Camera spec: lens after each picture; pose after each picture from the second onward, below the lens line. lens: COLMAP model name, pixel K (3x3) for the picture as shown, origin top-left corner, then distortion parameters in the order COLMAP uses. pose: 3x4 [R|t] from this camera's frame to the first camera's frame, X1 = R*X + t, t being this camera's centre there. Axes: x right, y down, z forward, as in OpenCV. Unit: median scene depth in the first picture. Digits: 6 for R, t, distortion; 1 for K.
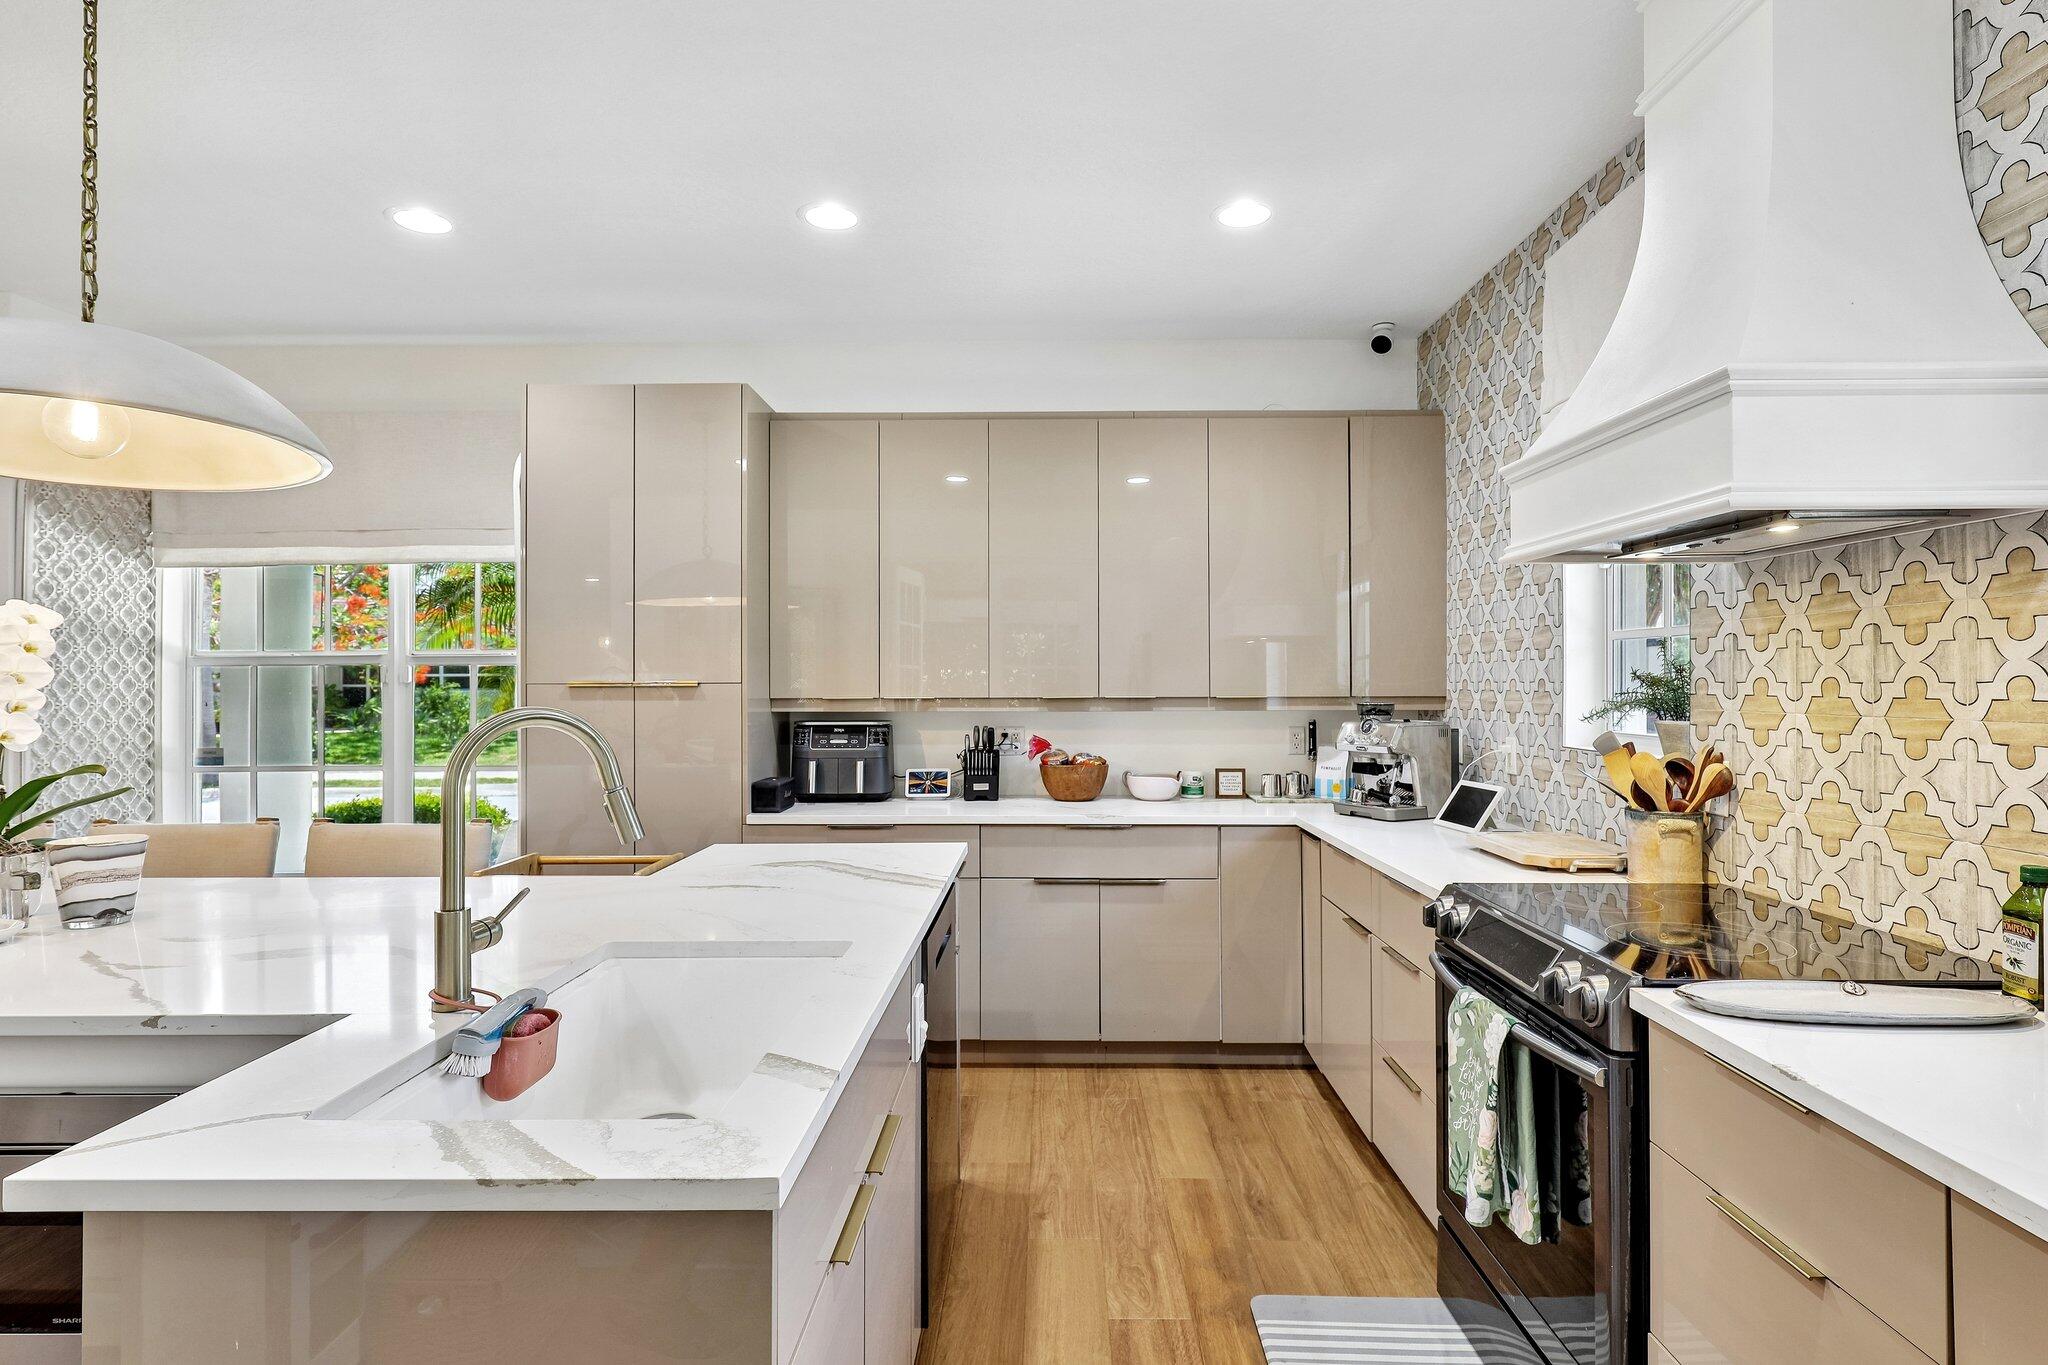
lens RADIAL K [[1060.2, 0, 1038.2], [0, 1060.2, 688.5], [0, 0, 1]] dist [-0.001514, -0.001845]
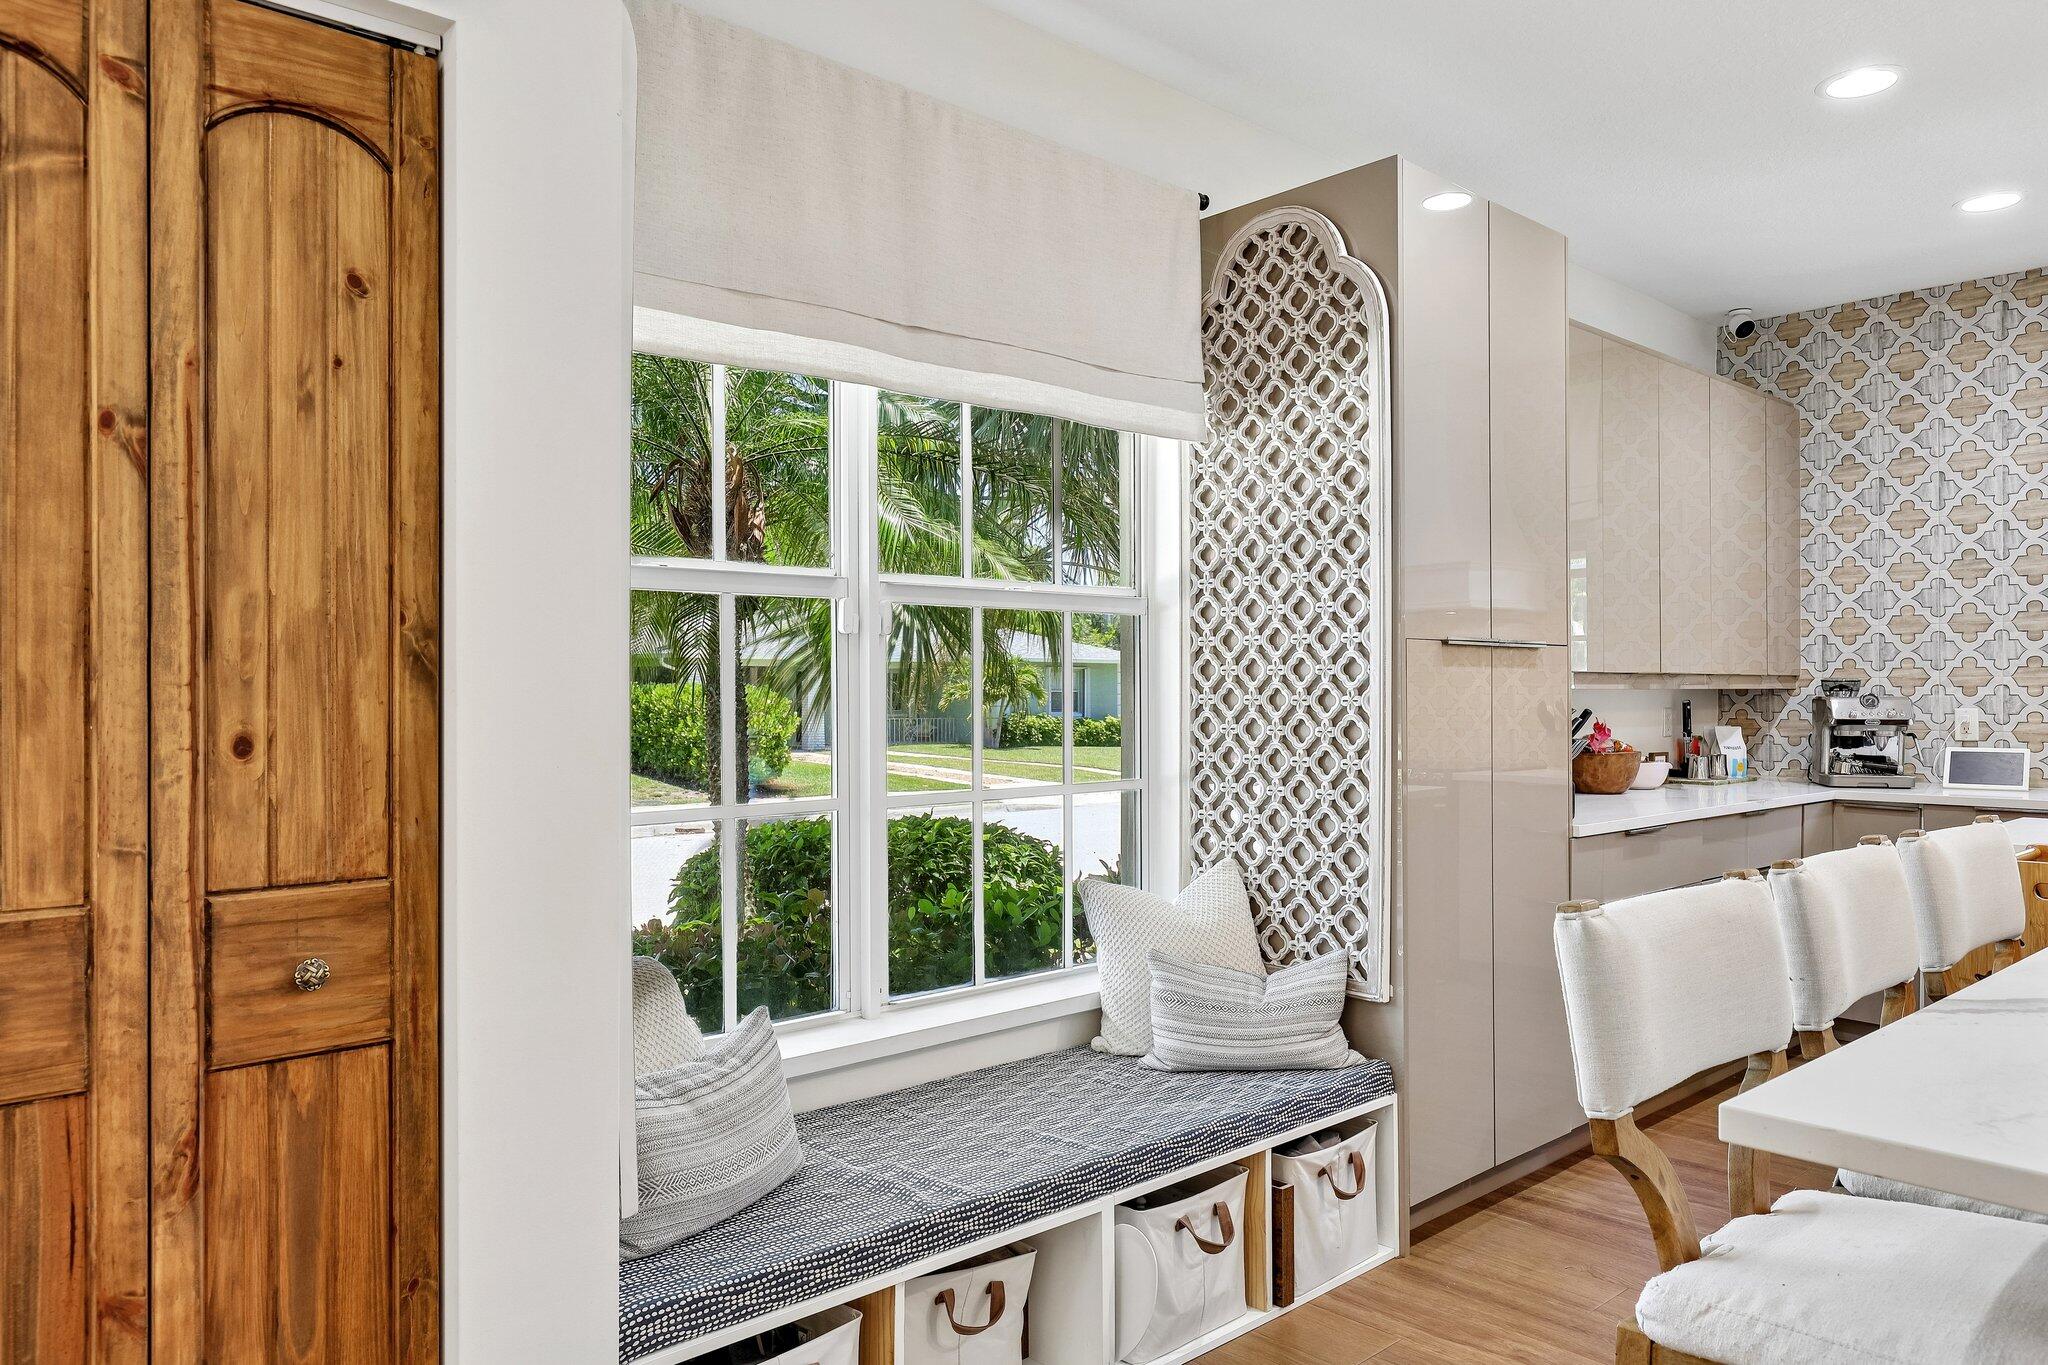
lens RADIAL K [[1385.9, 0, 1042.9], [0, 1385.9, 683.7], [0, 0, 1]] dist [0.003303, -0.000727]
pose [[0.726750, 0.008151, 0.686854, -2.196804], [0.000191, 0.999927, -0.012069, 0.064220], [-0.686902, 0.008903, 0.726696, 1.010908]]
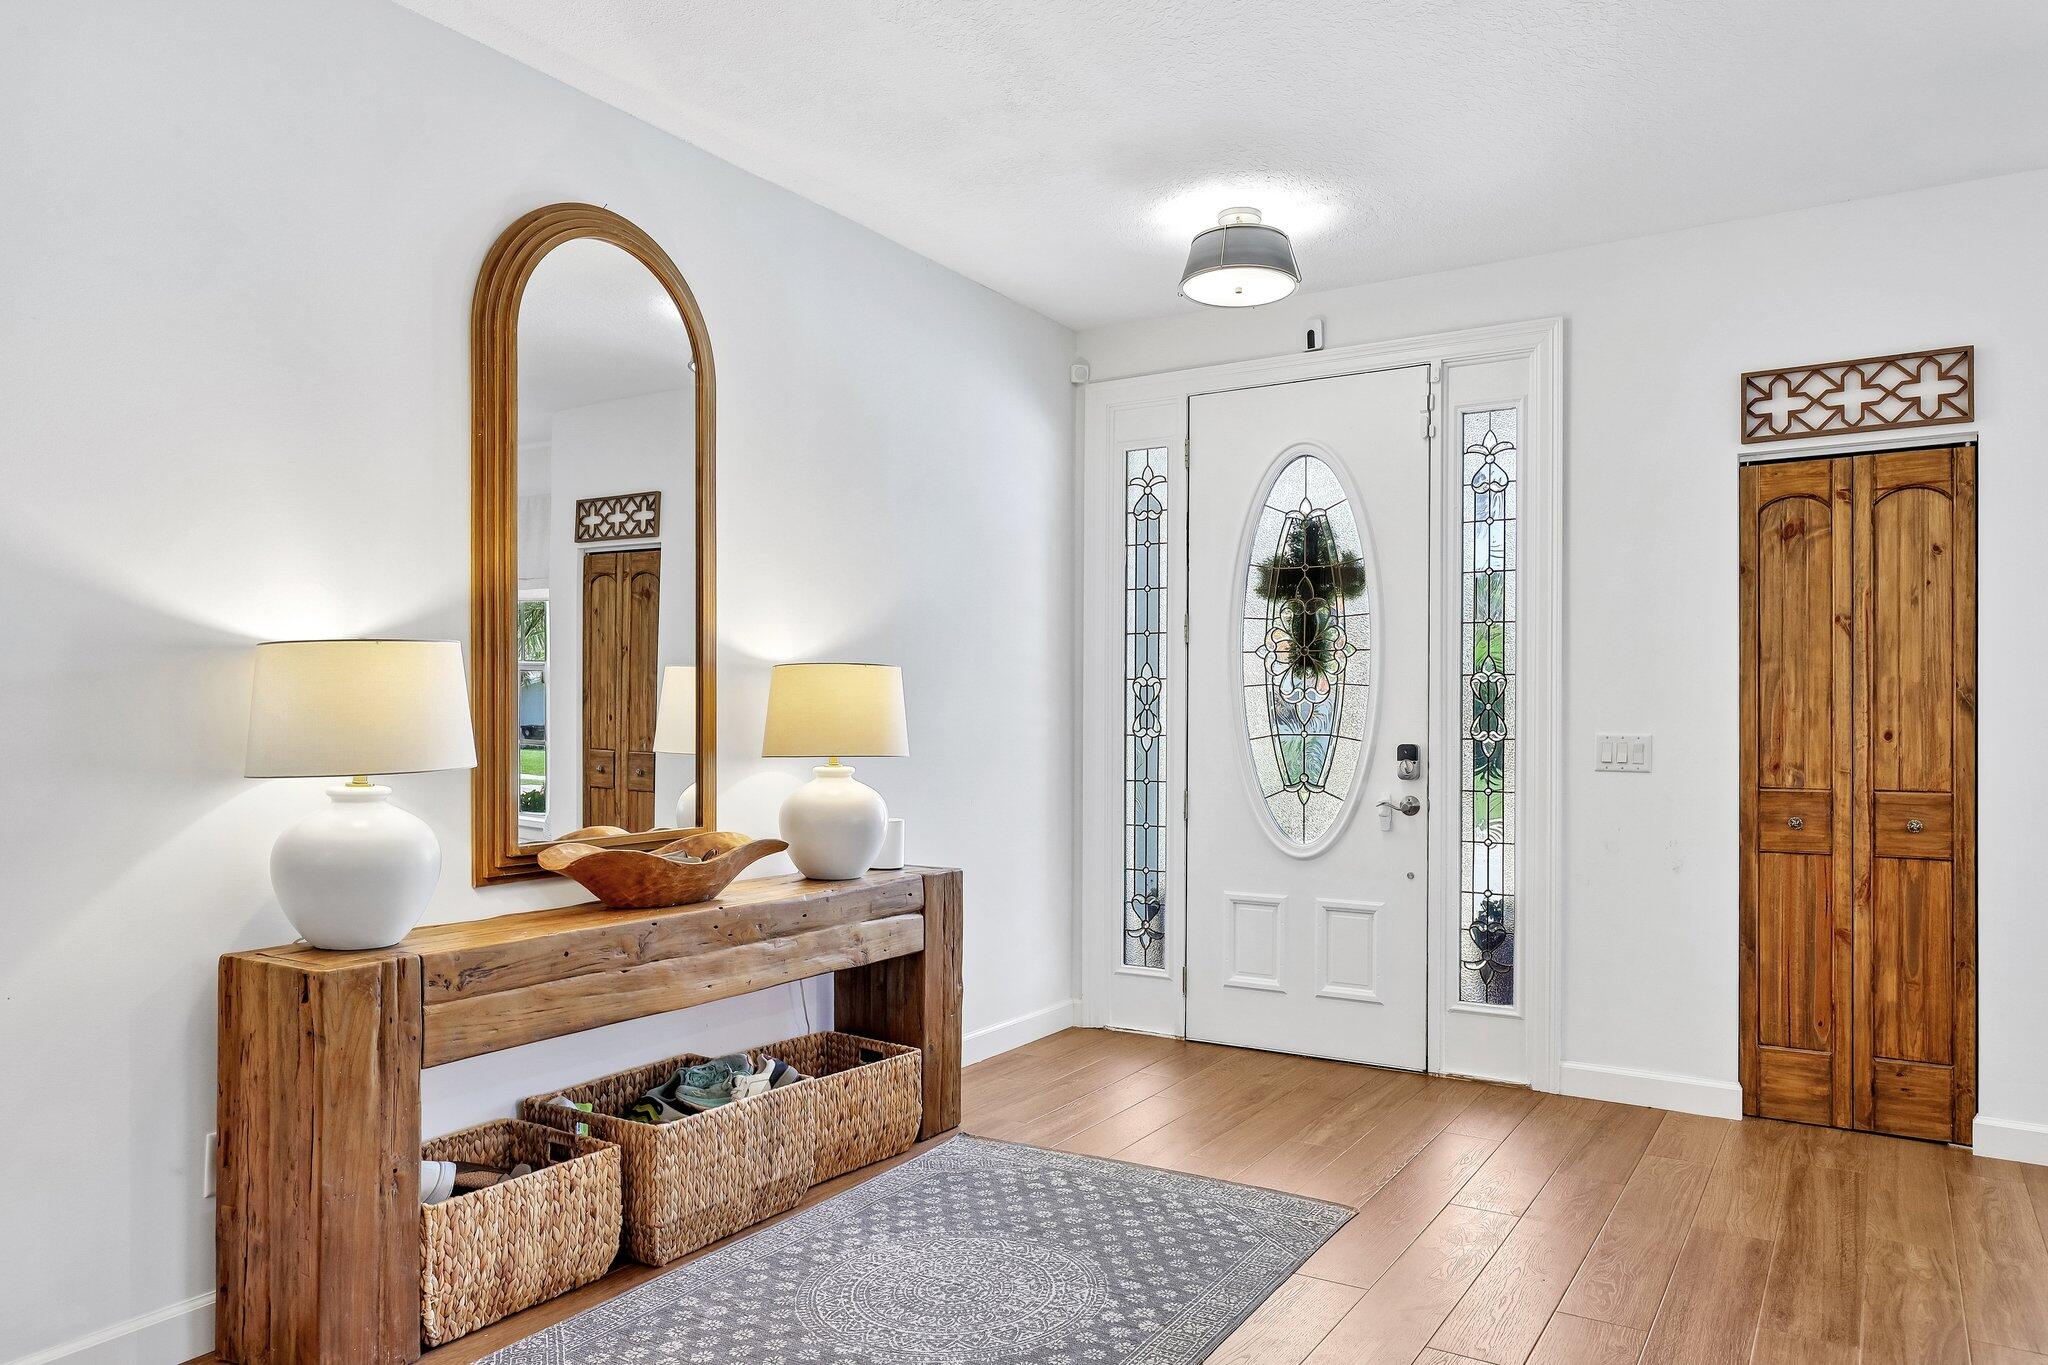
lens RADIAL K [[1380.4, 0, 1020.5], [0, 1380.4, 711.2], [0, 0, 1]] dist [-0.001110, -0.000847]
pose [[0.853238, 0.008403, -0.521454, -2.023551], [-0.013122, 0.999900, -0.005357, 0.080931], [0.521356, 0.011414, 0.853263, -0.481945]]
